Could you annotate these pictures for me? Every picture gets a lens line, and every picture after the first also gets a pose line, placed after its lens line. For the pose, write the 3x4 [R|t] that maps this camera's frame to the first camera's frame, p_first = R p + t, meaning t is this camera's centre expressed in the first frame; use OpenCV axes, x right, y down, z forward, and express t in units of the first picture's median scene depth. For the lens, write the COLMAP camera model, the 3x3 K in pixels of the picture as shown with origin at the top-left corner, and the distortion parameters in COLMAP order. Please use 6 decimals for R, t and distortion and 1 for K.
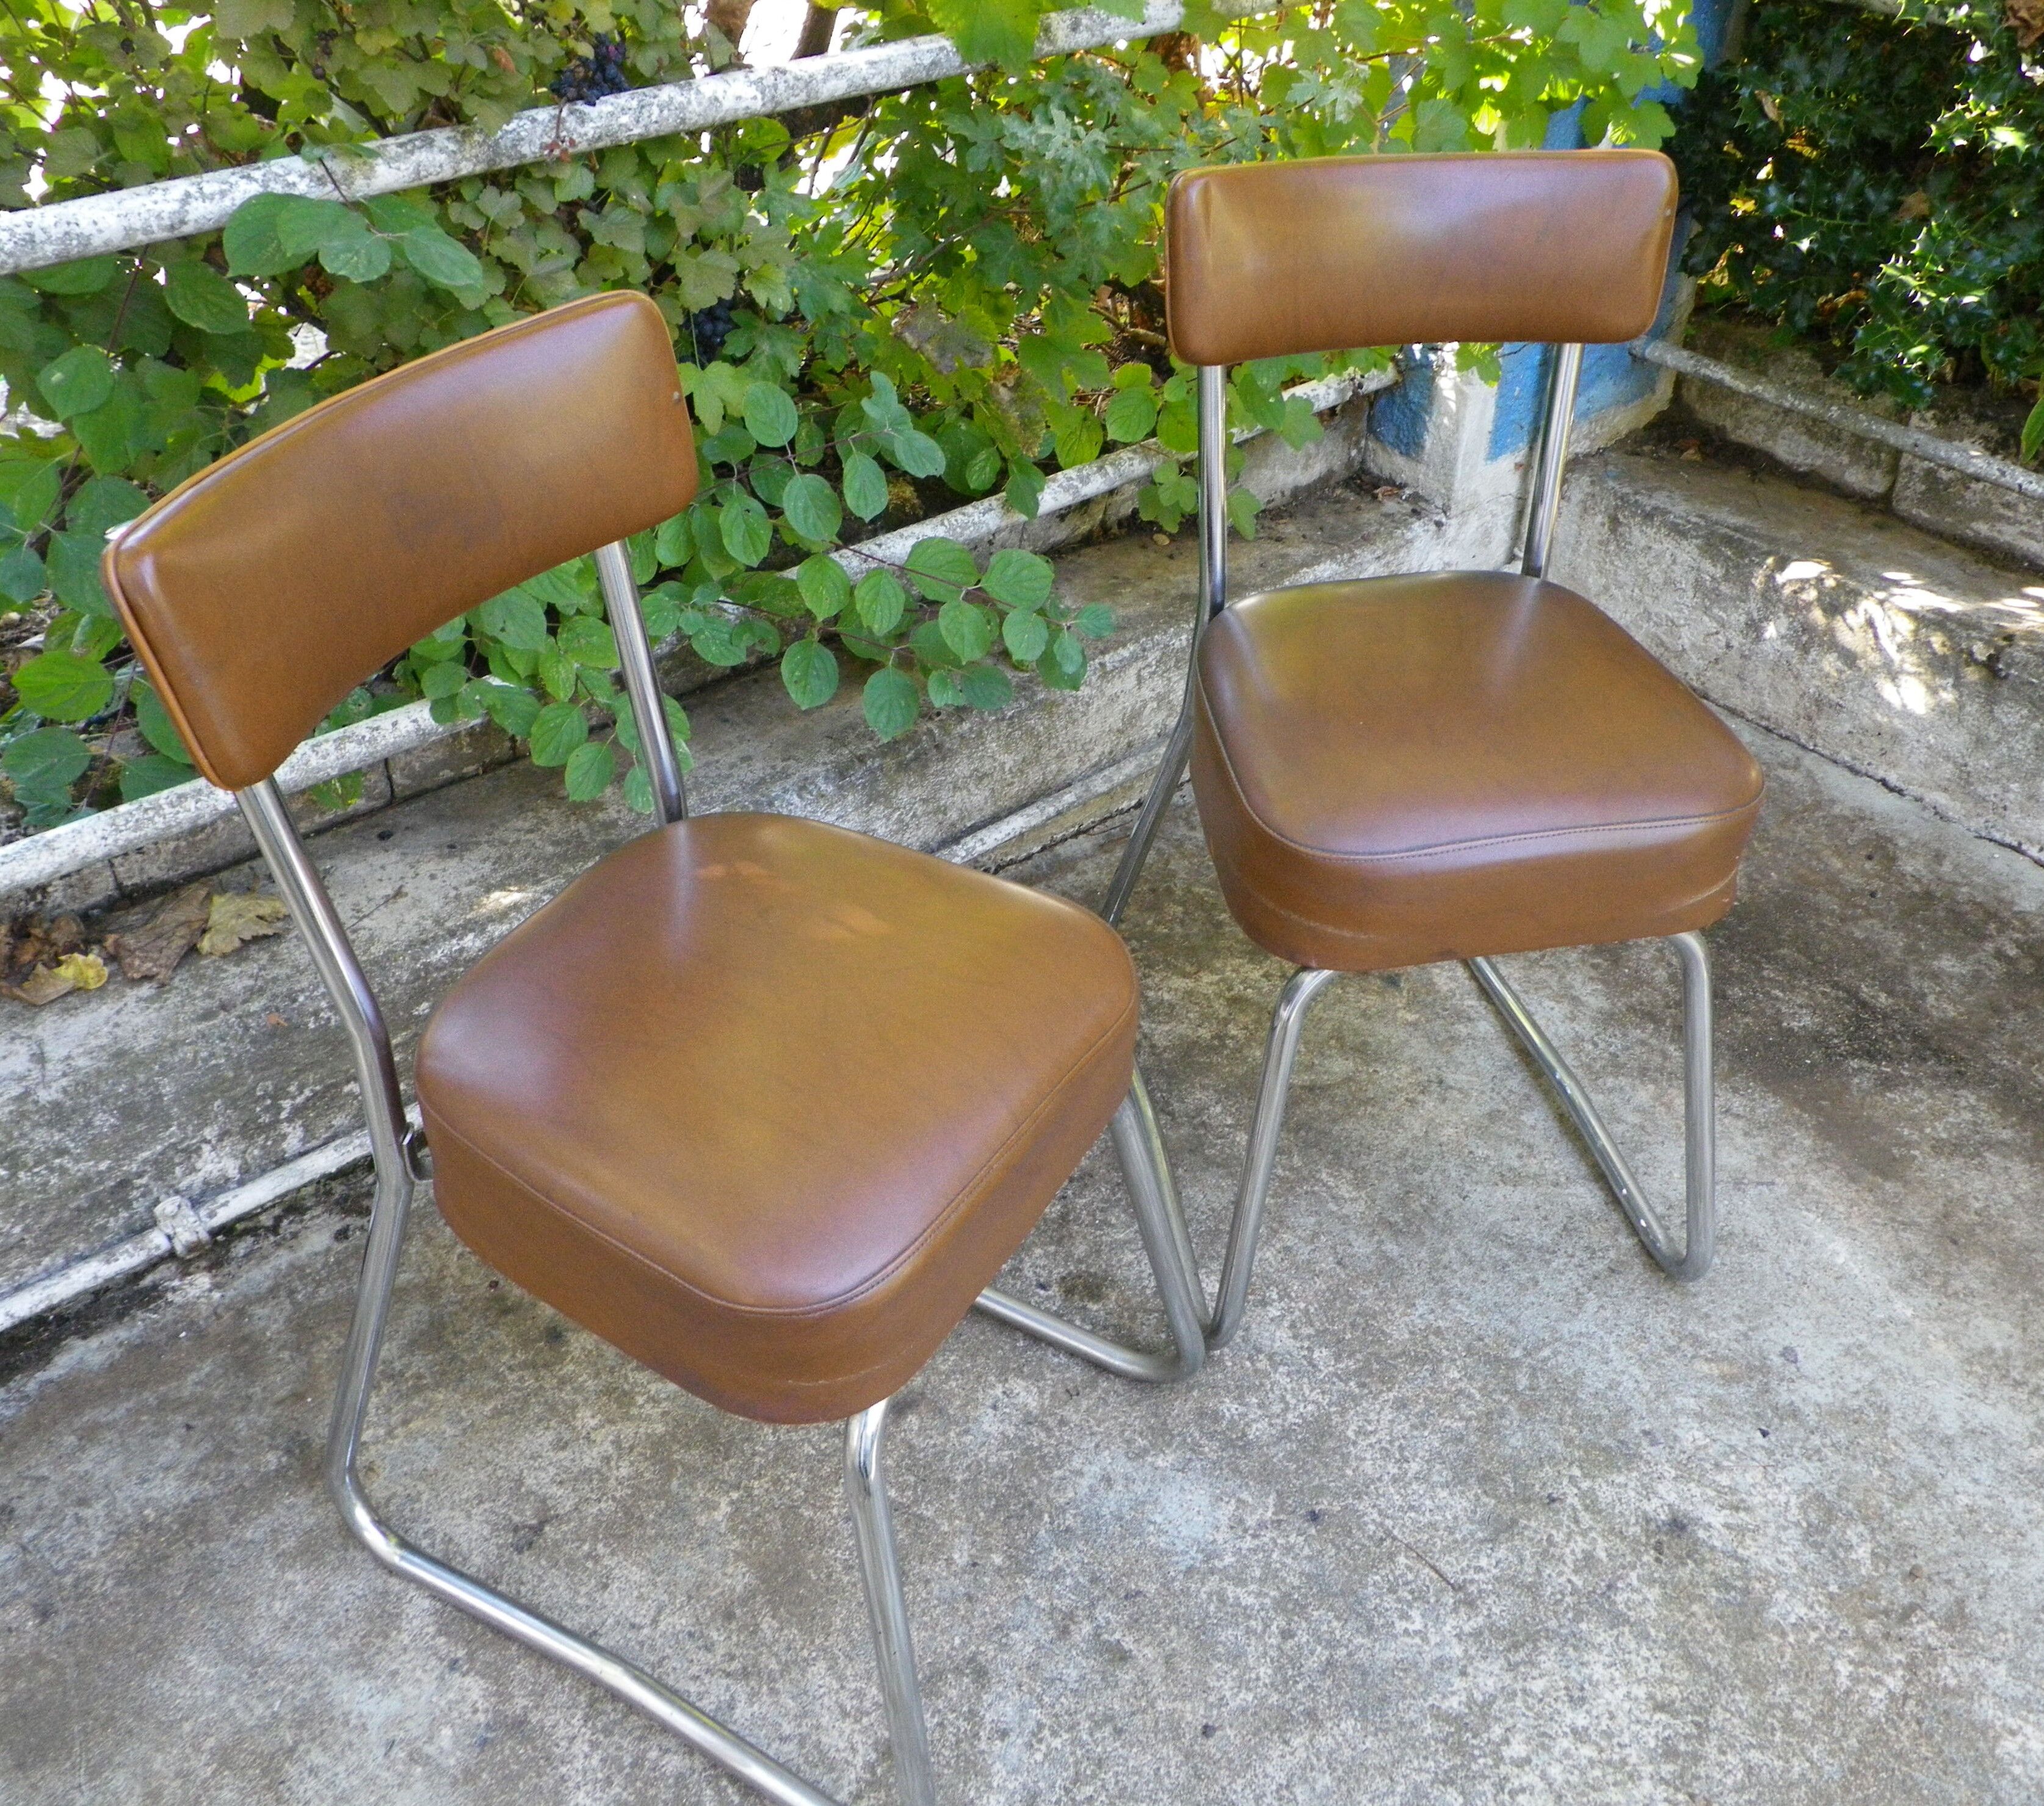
lens RADIAL K [[1857.6, 0, 1069.2], [0, 1857.6, 885.0], [0, 0, 1]] dist [-0.012072, 0.005269]
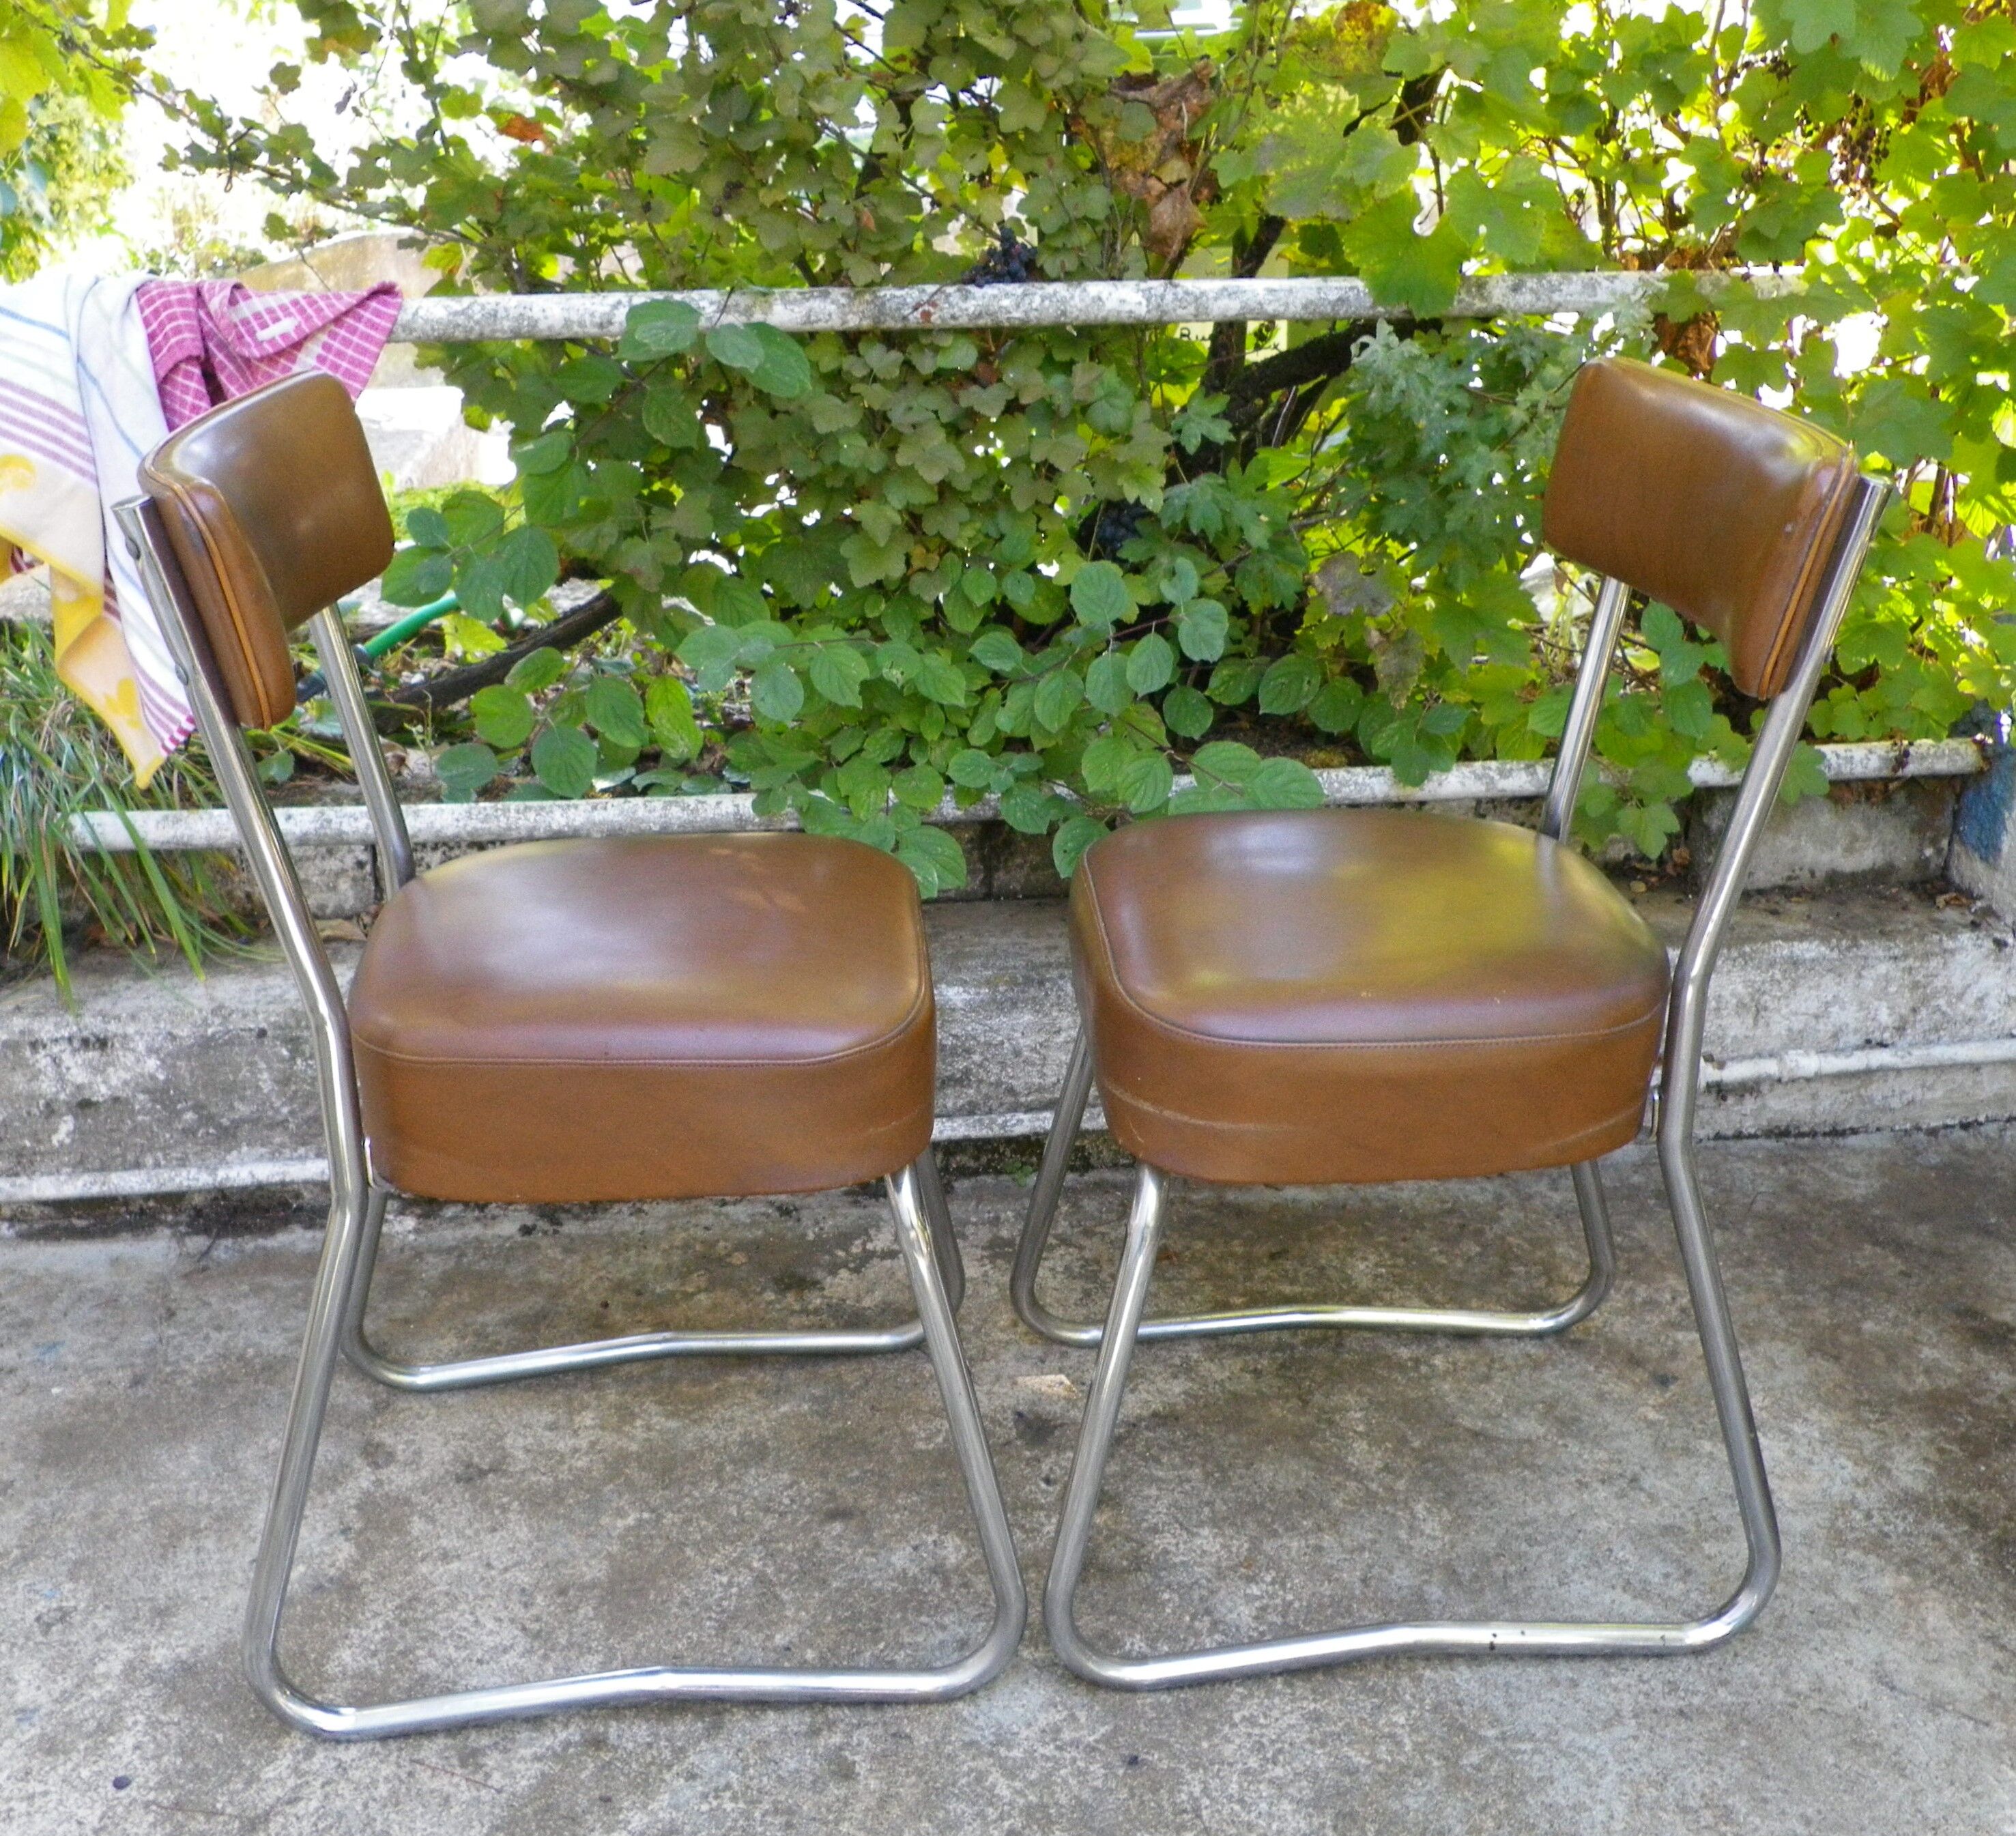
lens RADIAL K [[2159.0, 0, 1013.2], [0, 2159.0, 1002.1], [0, 0, 1]] dist [0.005621, 0.019759]
pose [[0.830506, 0.209185, -0.516239, 0.493673], [-0.326414, 0.933765, -0.146752, 0.162548], [0.451347, 0.290386, 0.843778, 0.016849]]
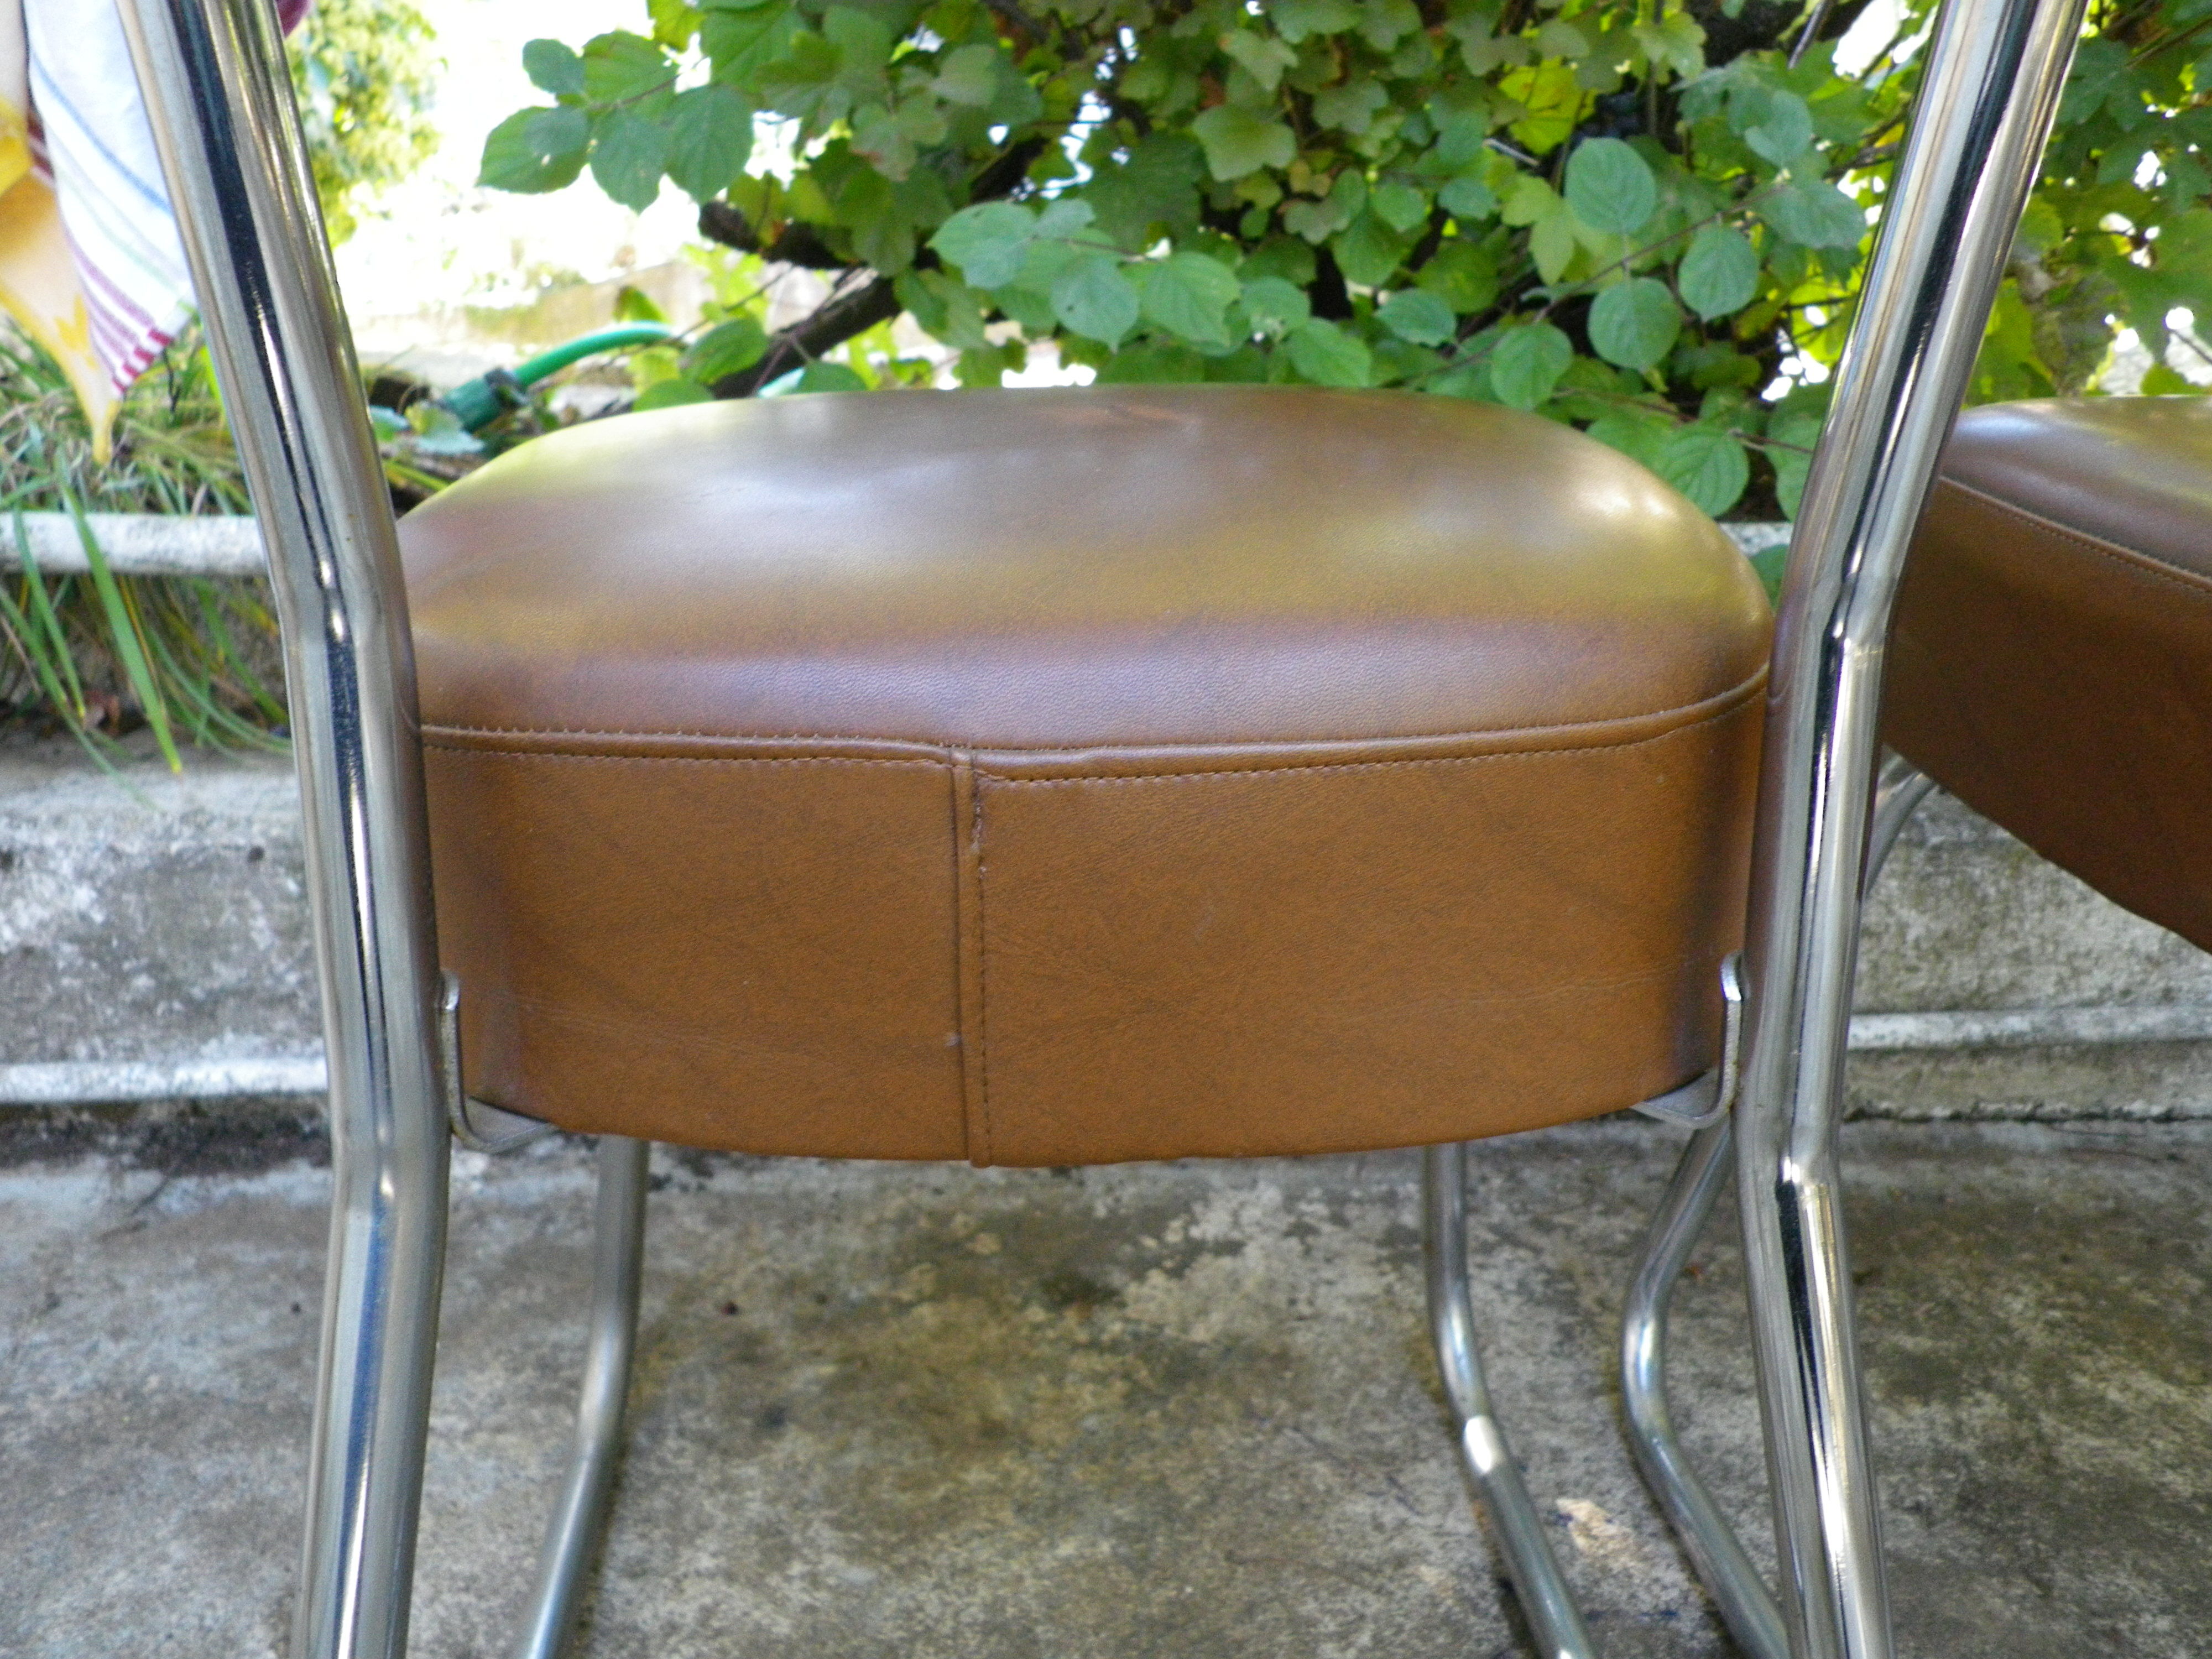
lens RADIAL K [[1747.9, 0, 1108.7], [0, 1747.9, 822.0], [0, 0, 1]] dist [0.015231, -0.007716]
pose [[0.798243, 0.190931, -0.571274, 0.095414], [-0.366559, 0.906570, -0.209200, 0.146663], [0.477957, 0.376398, 0.793651, 0.530118]]
